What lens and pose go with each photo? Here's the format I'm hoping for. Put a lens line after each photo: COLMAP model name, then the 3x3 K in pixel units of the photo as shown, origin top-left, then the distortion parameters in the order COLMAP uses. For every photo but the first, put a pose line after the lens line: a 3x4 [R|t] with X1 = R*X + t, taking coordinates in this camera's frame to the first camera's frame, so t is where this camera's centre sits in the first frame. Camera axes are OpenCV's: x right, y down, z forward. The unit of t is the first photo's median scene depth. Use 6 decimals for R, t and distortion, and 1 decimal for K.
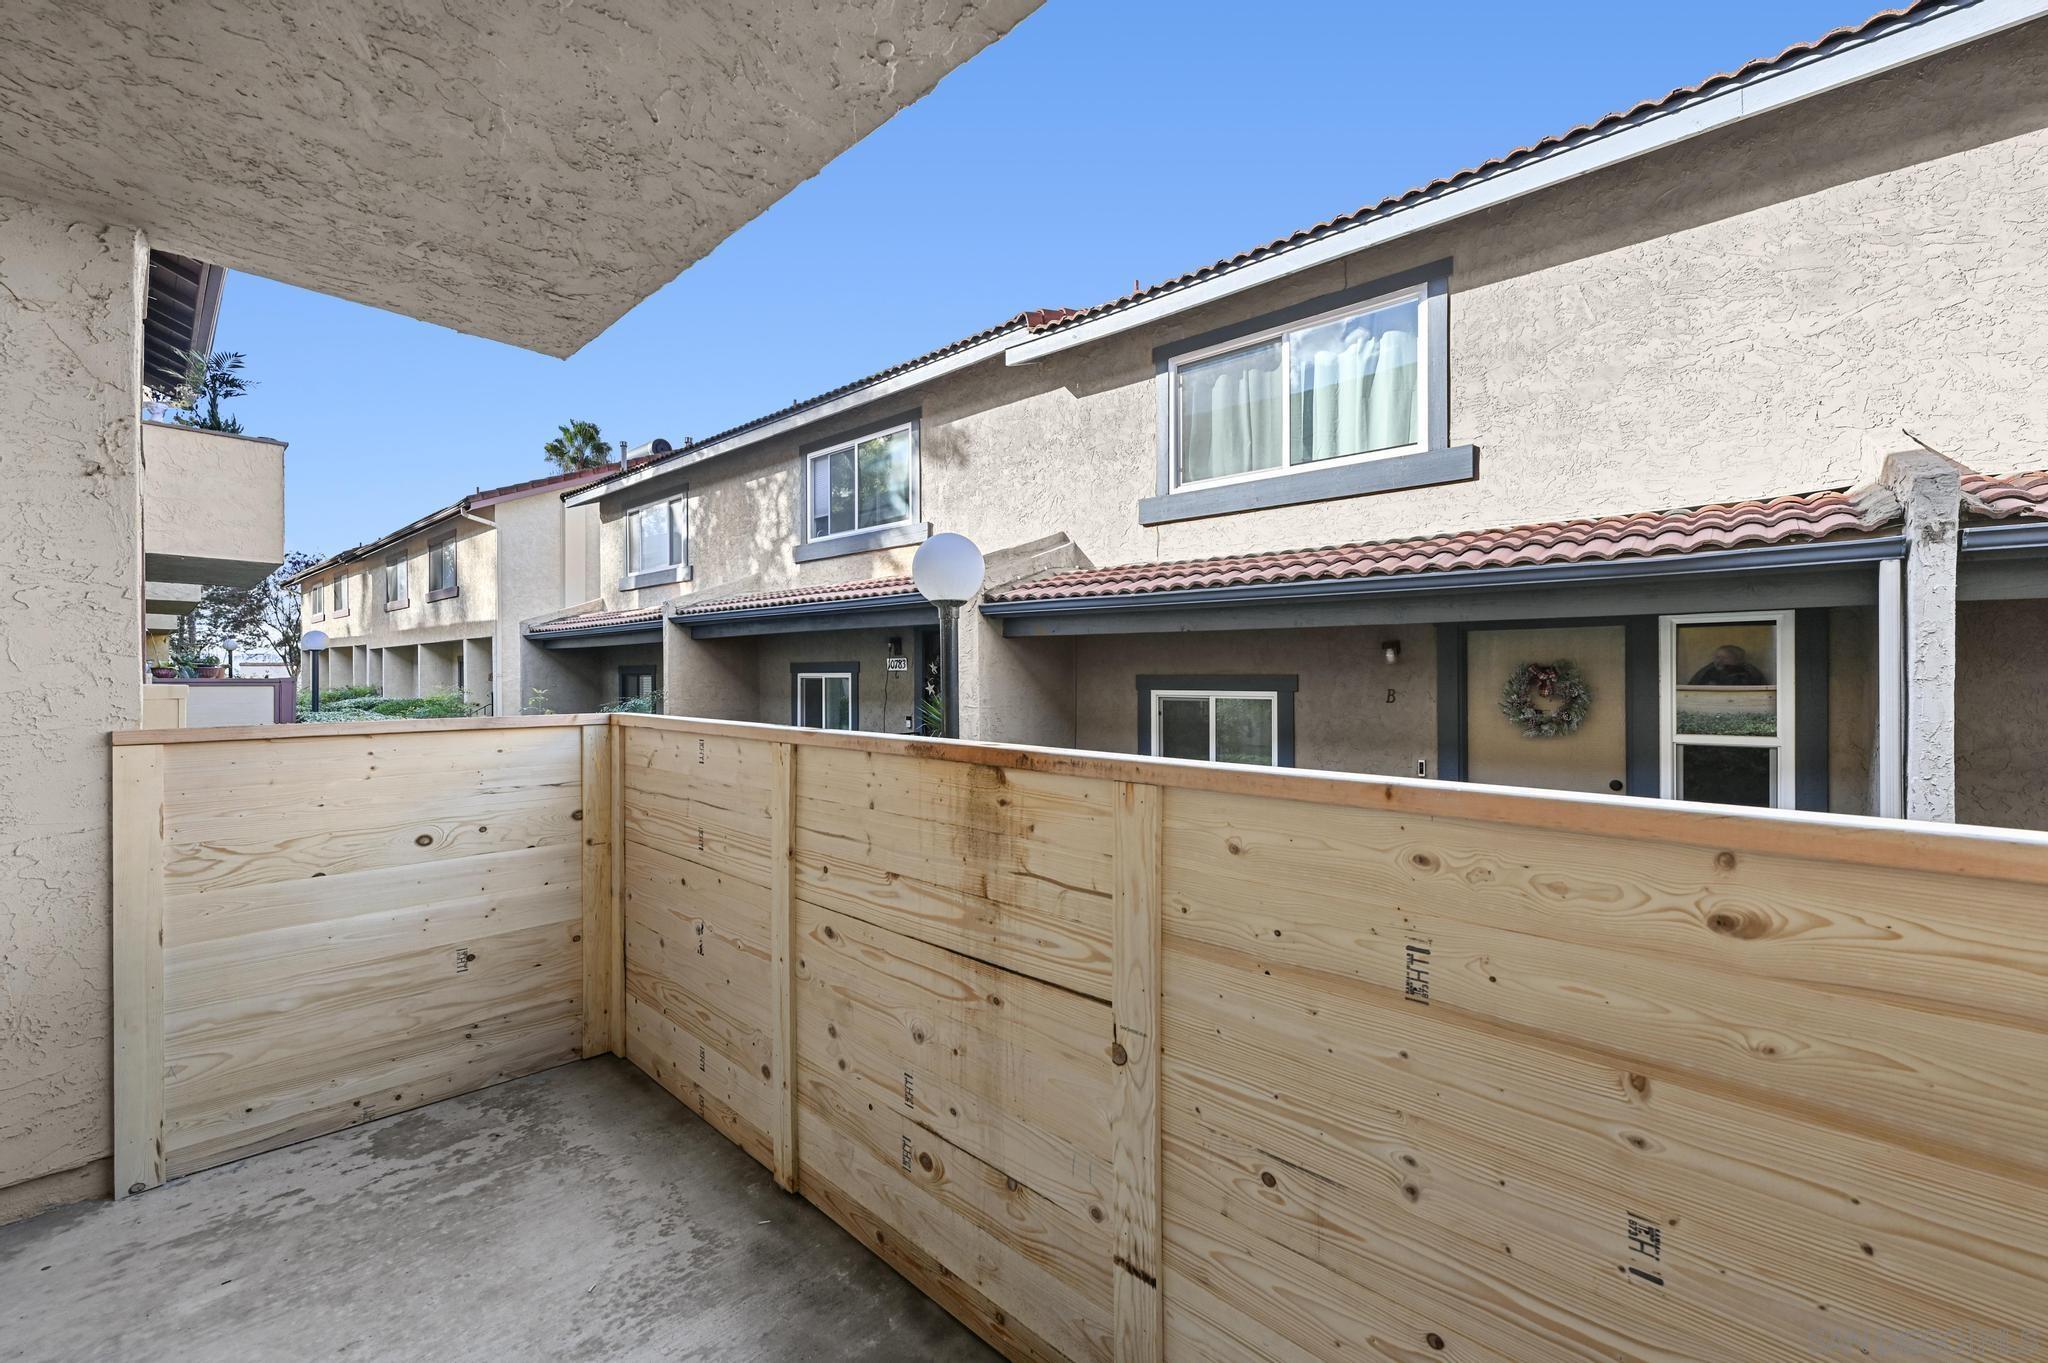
lens RADIAL K [[810.1, 0, 1028.5], [0, 810.1, 678.4], [0, 0, 1]] dist [0.001320, 0.000293]
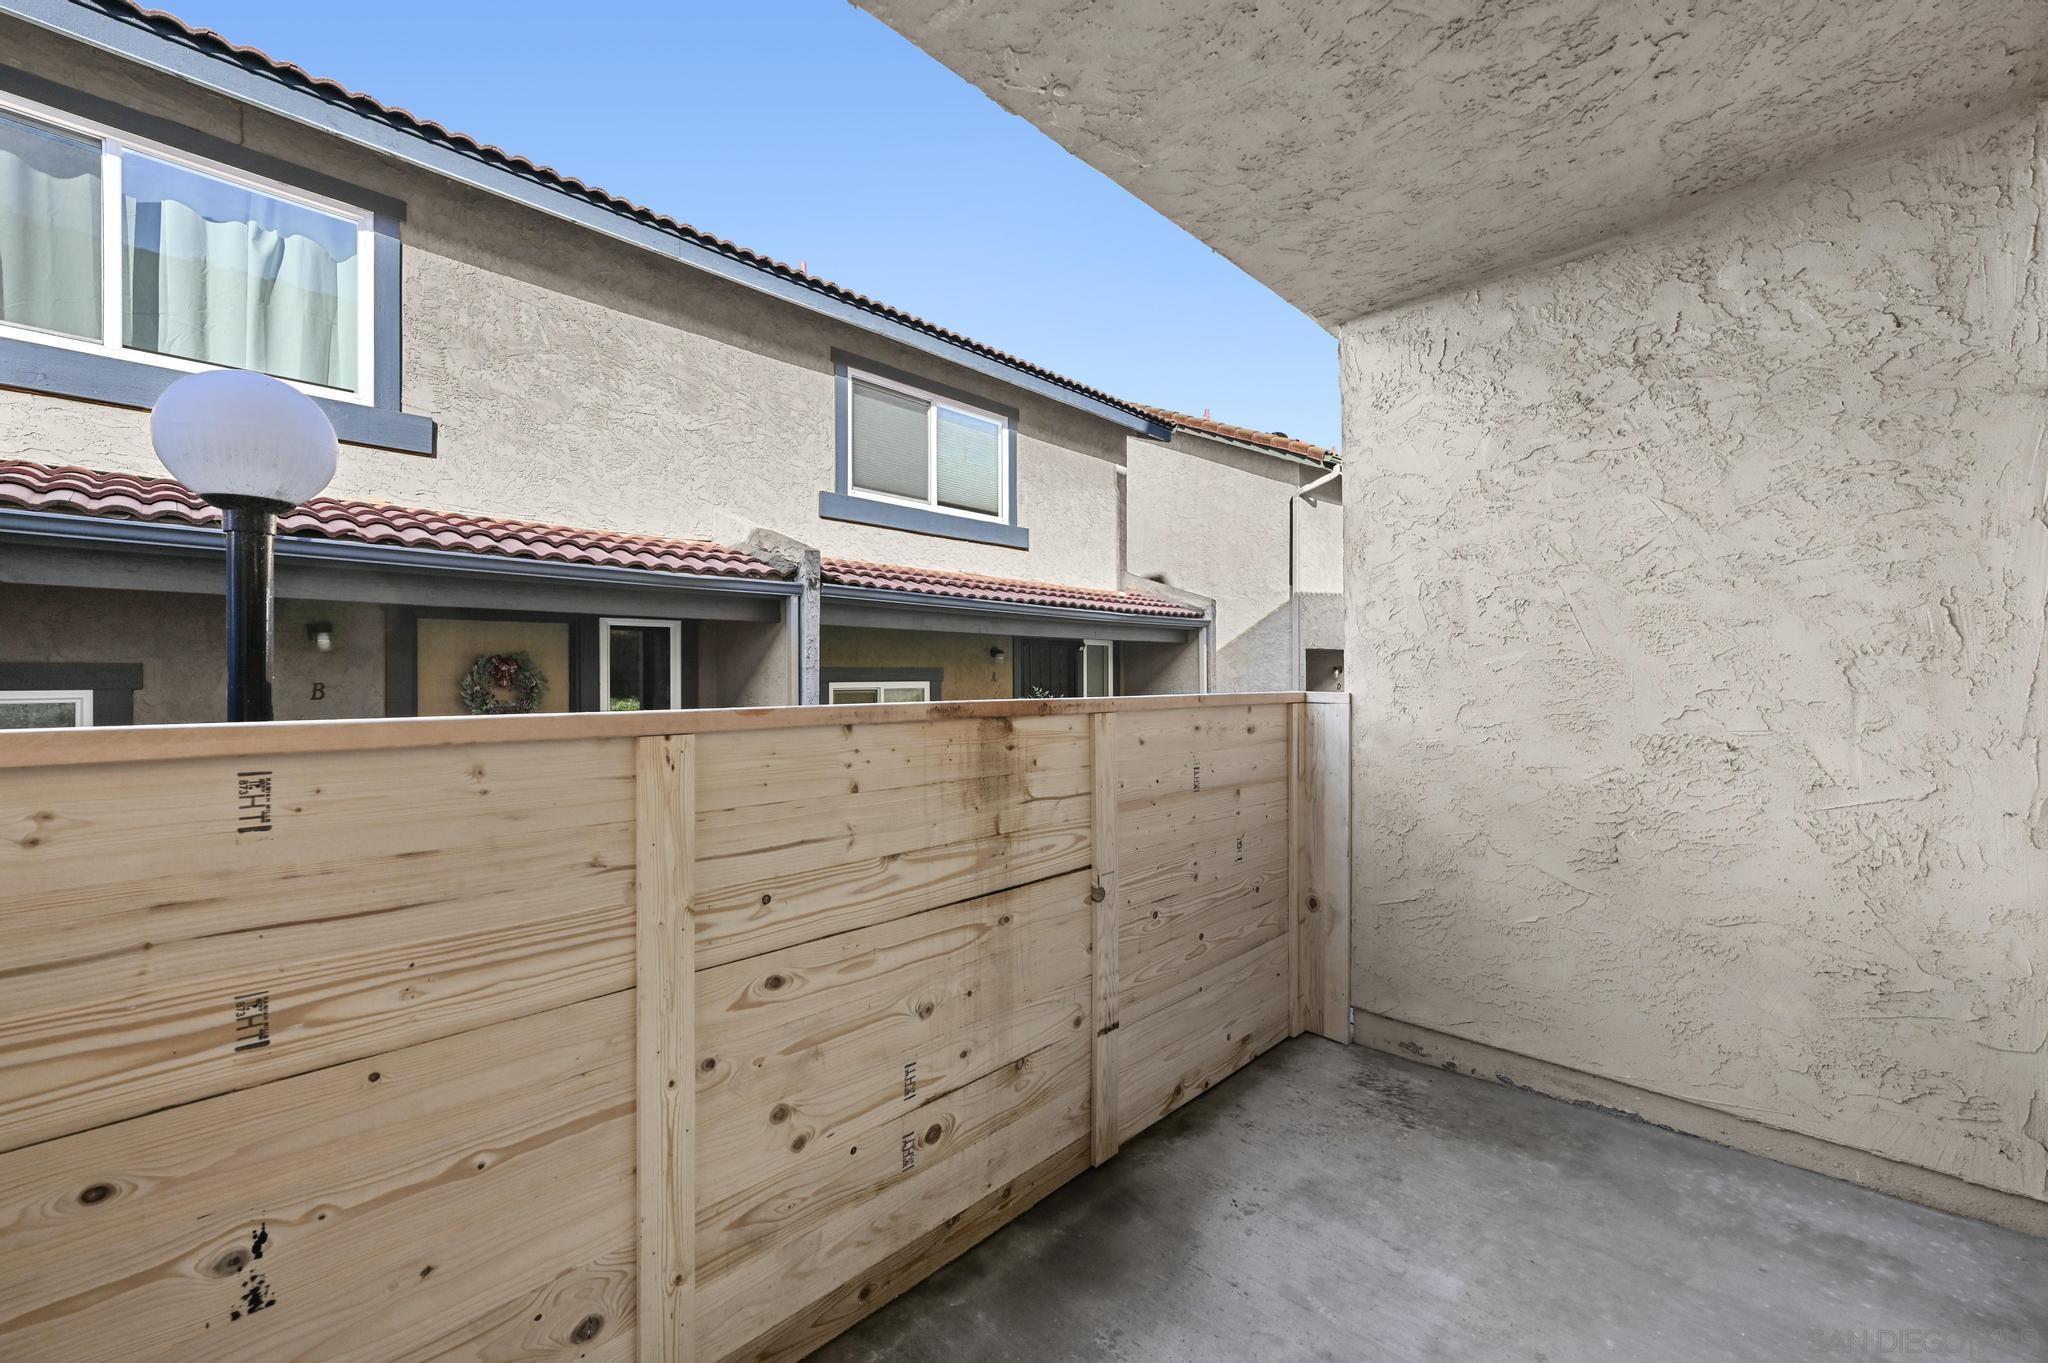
lens RADIAL K [[817.6, 0, 1033.6], [0, 817.6, 672.5], [0, 0, 1]] dist [0.002437, 0.000136]
pose [[0.033319, 0.004852, 0.999433, -0.457226], [0.009667, 0.999940, -0.005177, 0.018778], [-0.999398, 0.009834, 0.033270, 0.345849]]
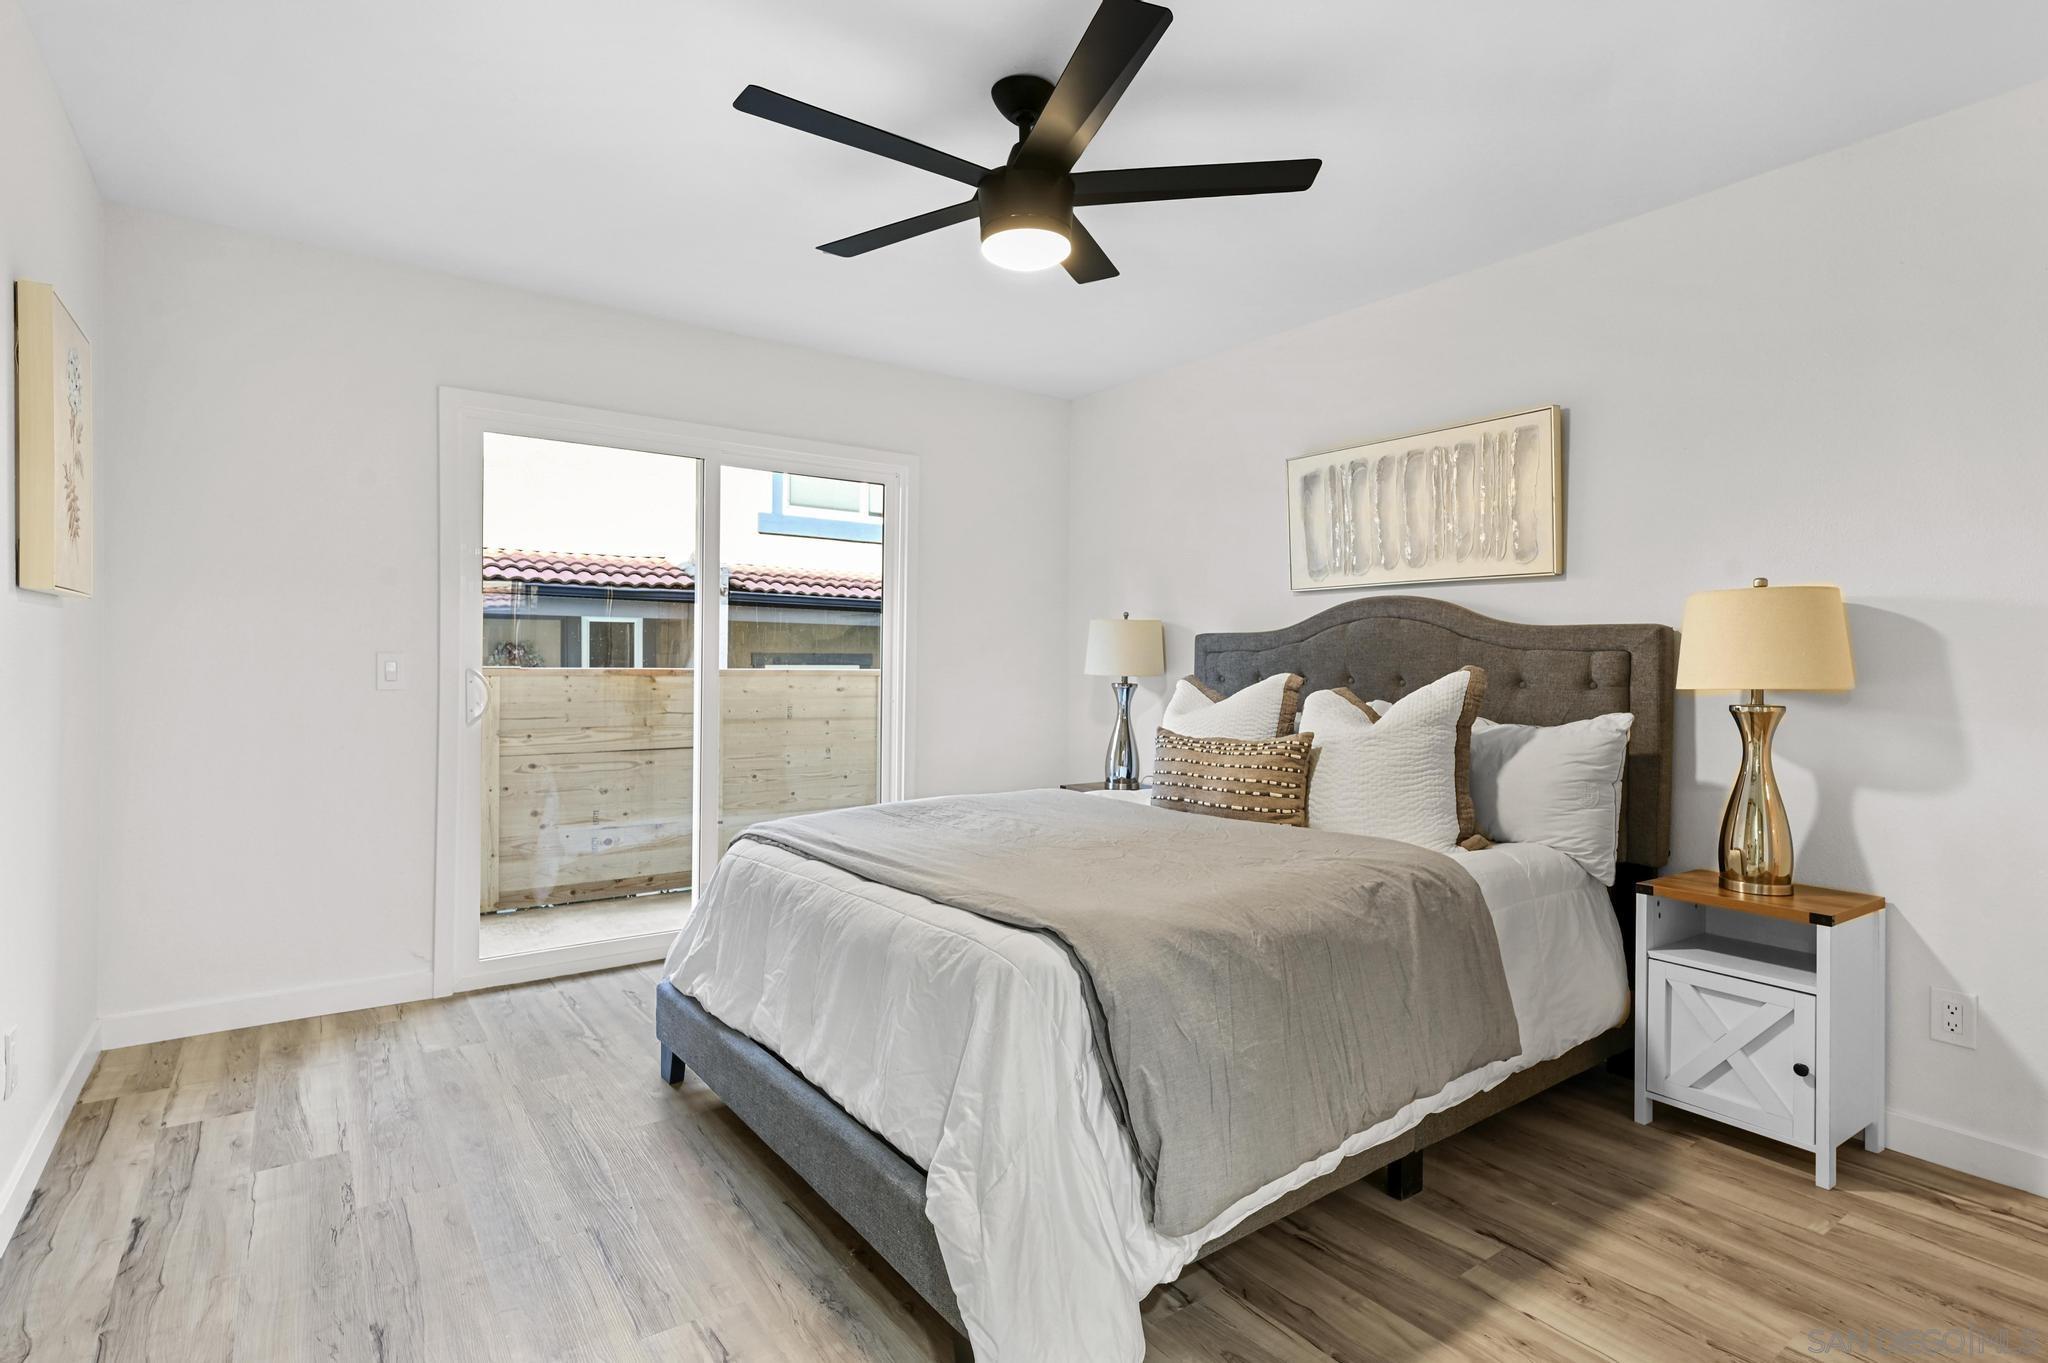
lens RADIAL K [[1013.5, 0, 1033.2], [0, 1013.5, 667.7], [0, 0, 1]] dist [0.016375, 0.000637]
pose [[0.201932, -0.000217, 0.979399, -1.177795], [0.000051, 1.000000, 0.000211, 0.029711], [-0.979399, 0.000007, 0.201932, -0.357949]]
